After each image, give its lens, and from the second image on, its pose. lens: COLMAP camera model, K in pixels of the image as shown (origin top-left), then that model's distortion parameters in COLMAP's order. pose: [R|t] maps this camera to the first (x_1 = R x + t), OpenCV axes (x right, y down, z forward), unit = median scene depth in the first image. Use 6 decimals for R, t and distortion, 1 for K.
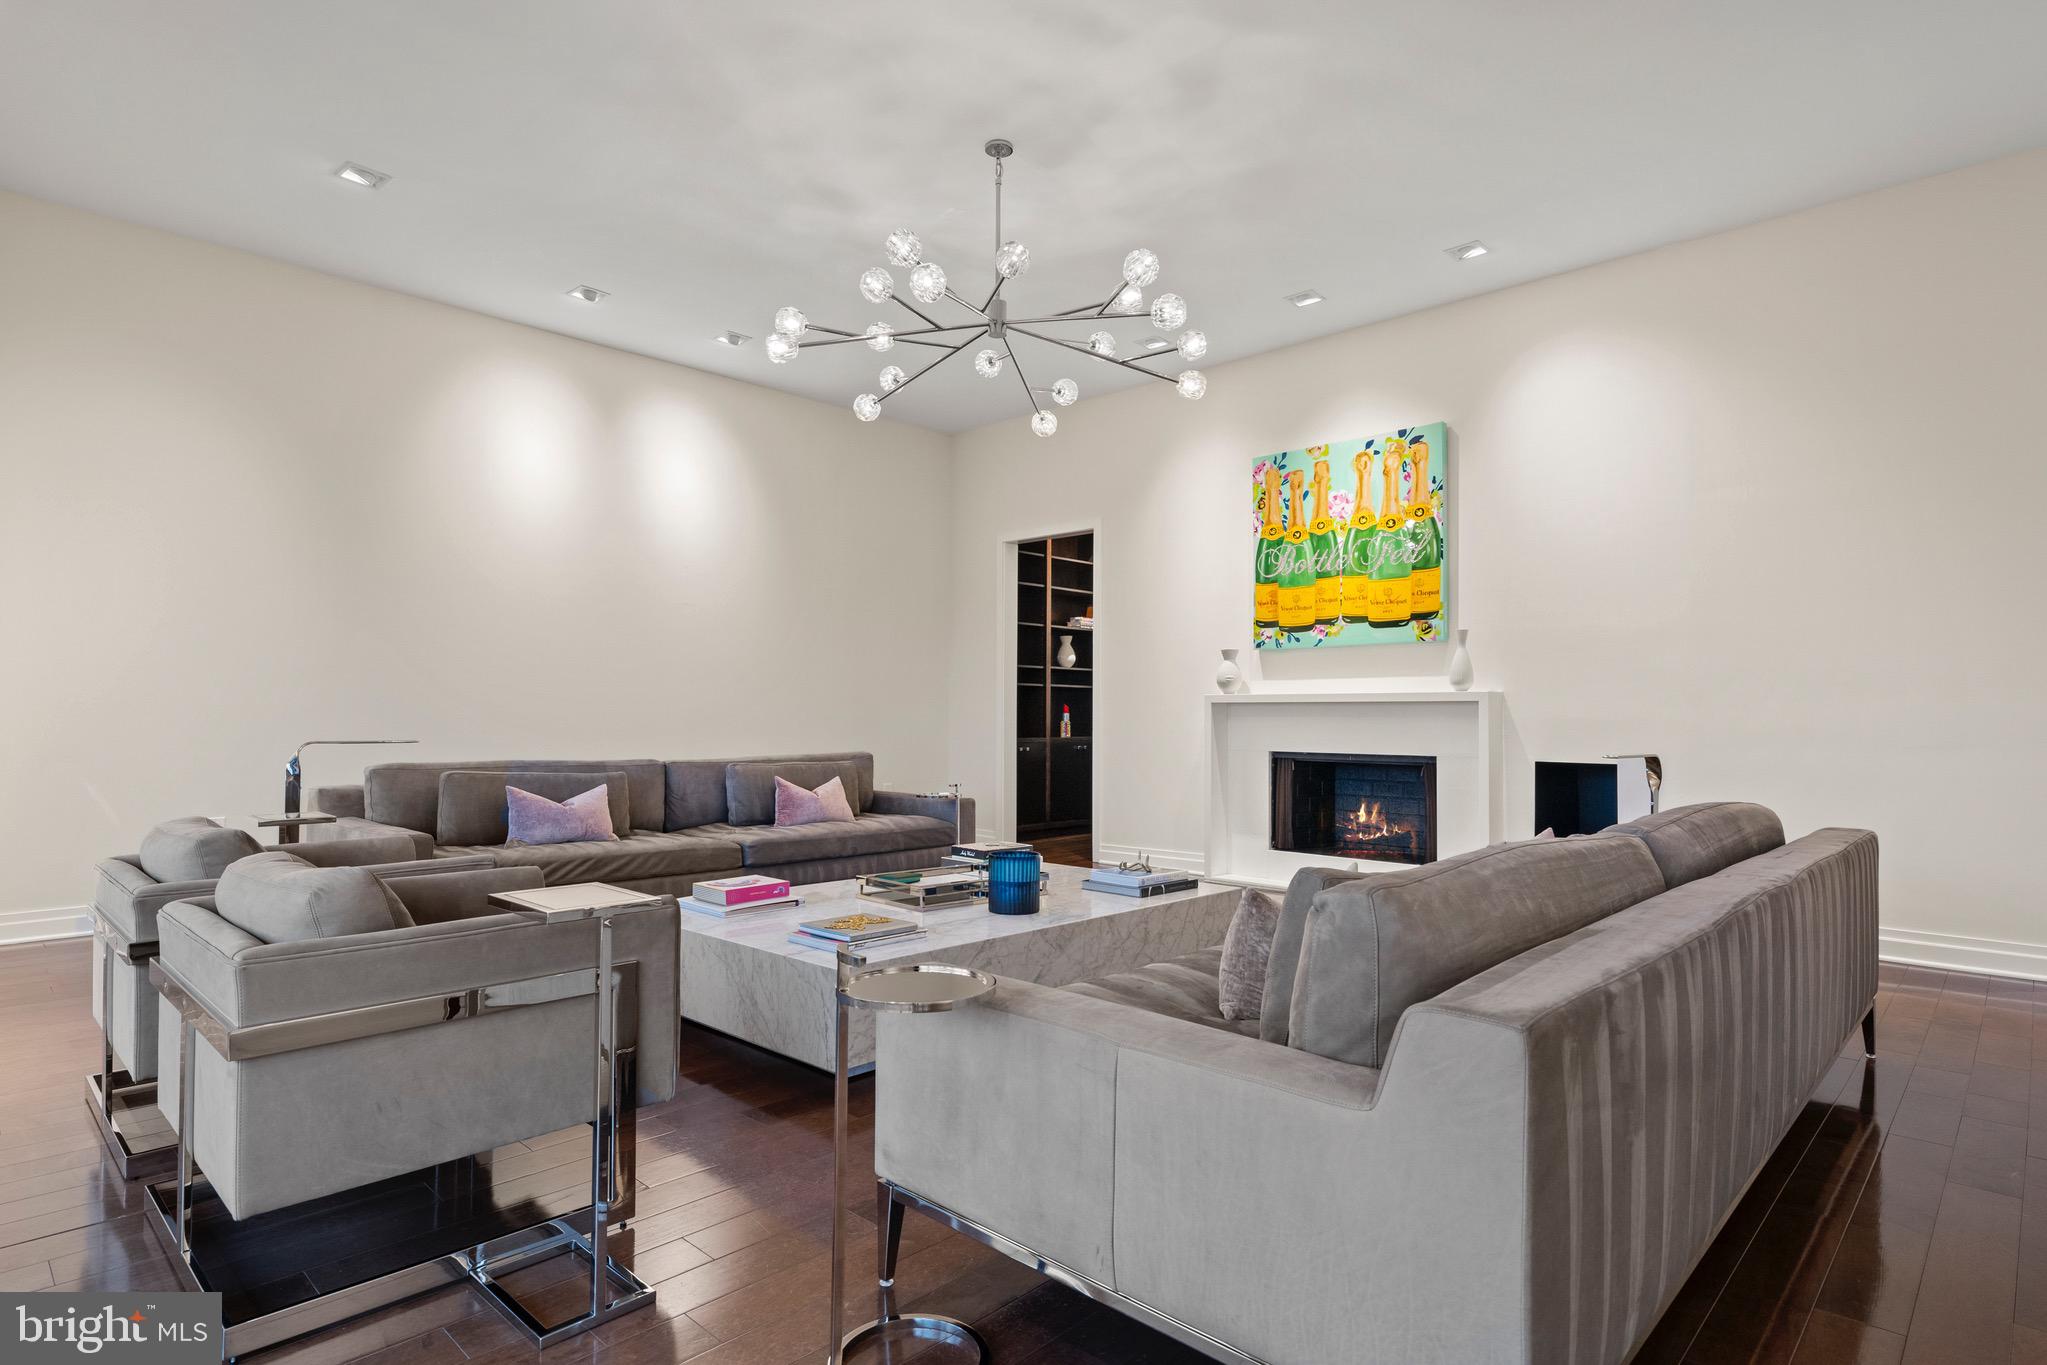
lens RADIAL K [[1087.3, 0, 1024.1], [0, 1087.3, 715.6], [0, 0, 1]] dist [0.001233, 0.000009]
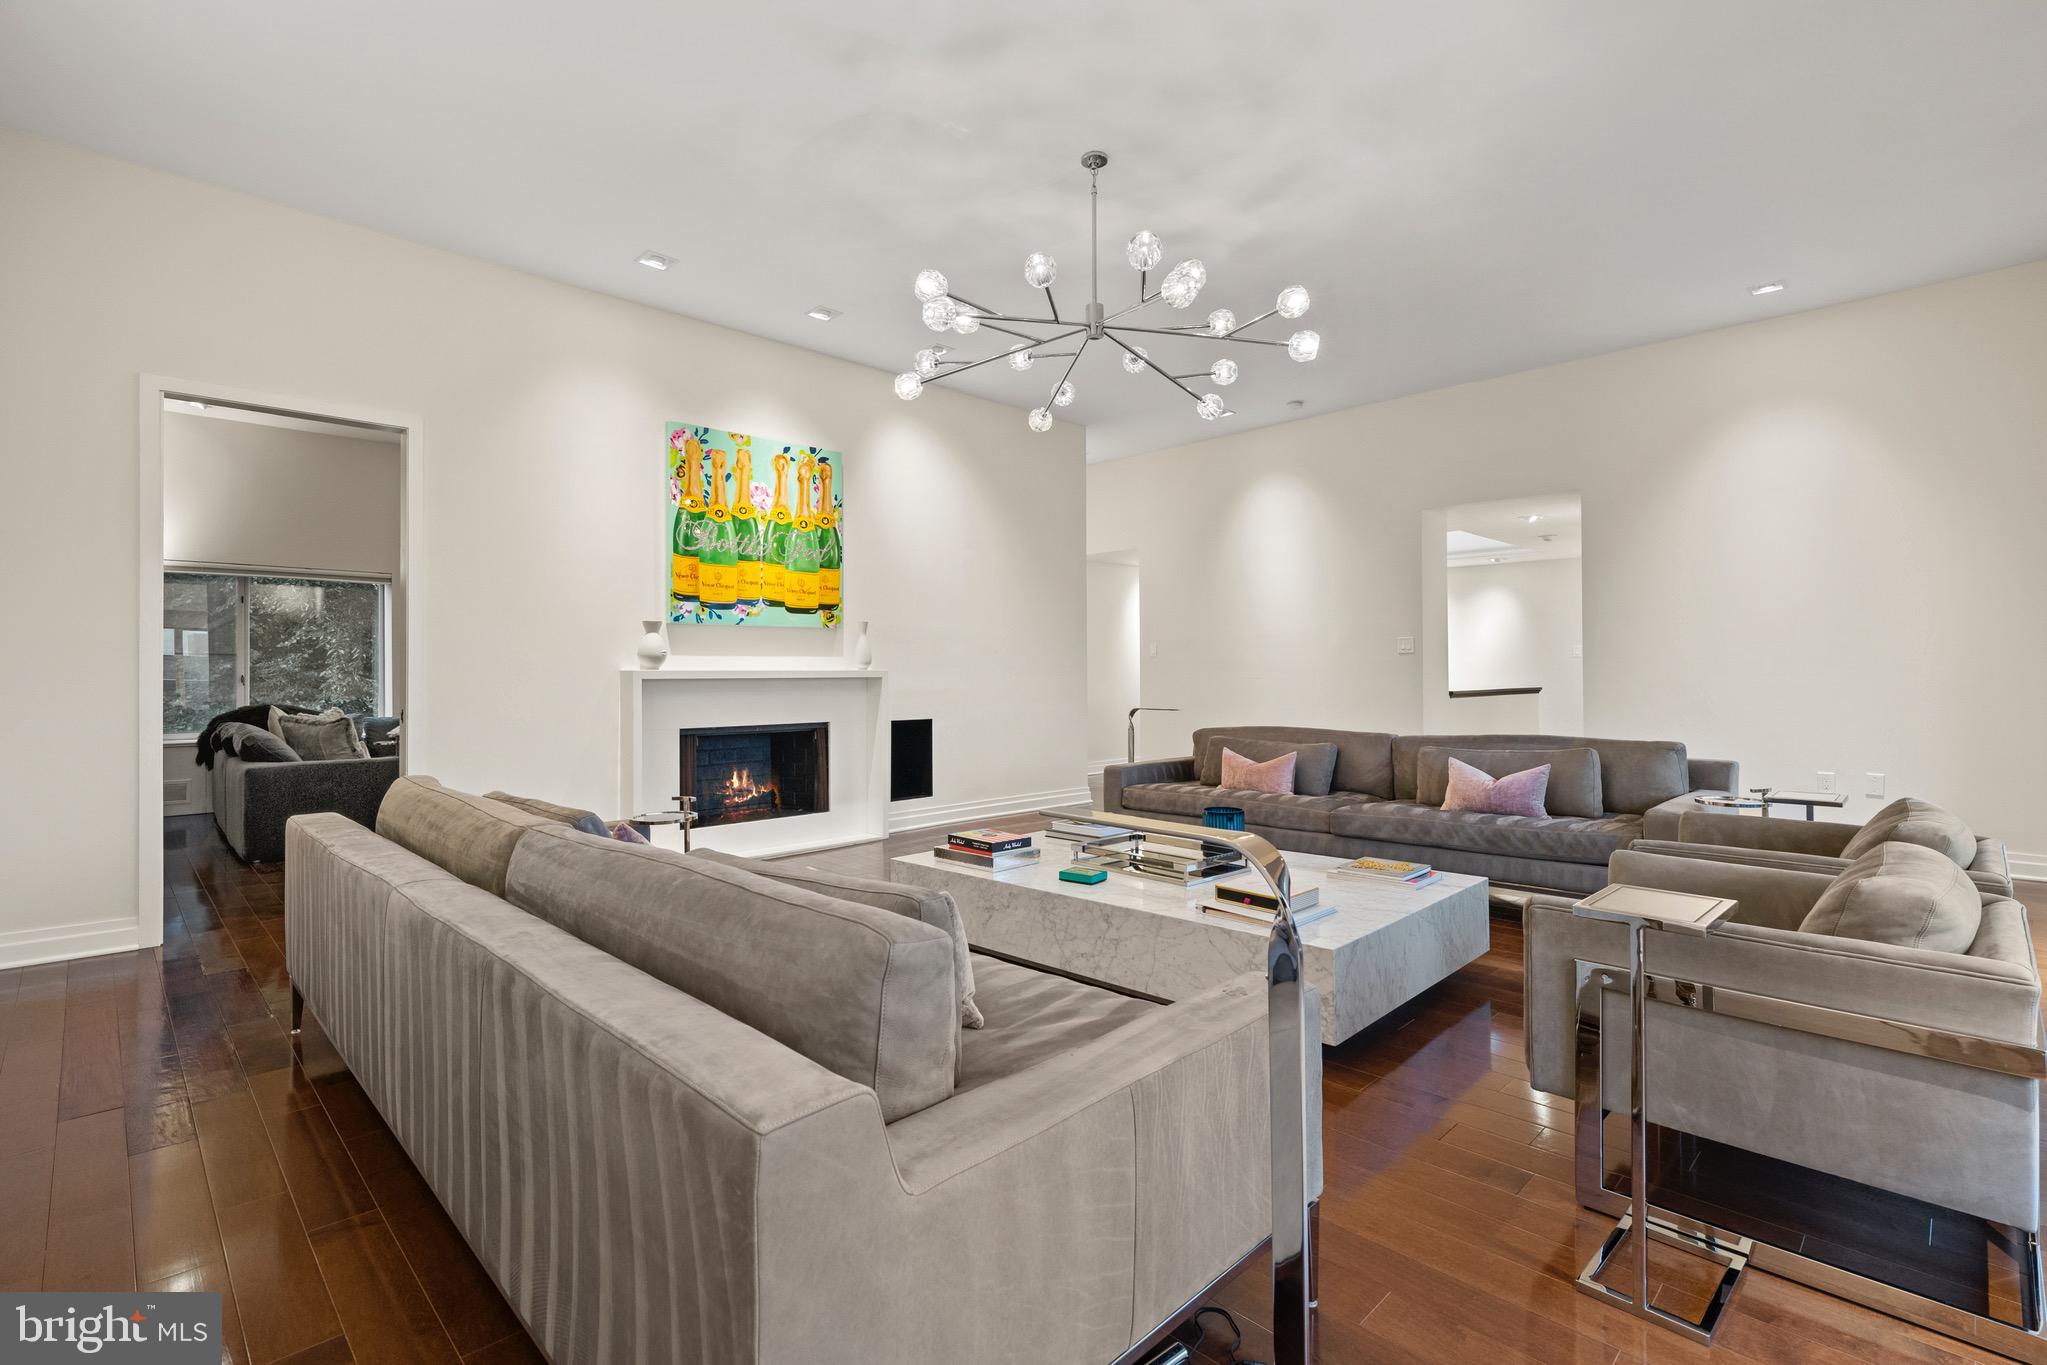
lens RADIAL K [[933.9, 0, 1023.5], [0, 933.9, 682.5], [0, 0, 1]] dist [-0.000742, -0.000013]
pose [[0.025439, -0.013267, 0.999588, -0.627391], [0.003814, 0.999906, 0.013174, -0.018866], [-0.999669, 0.003478, 0.025487, 0.704710]]
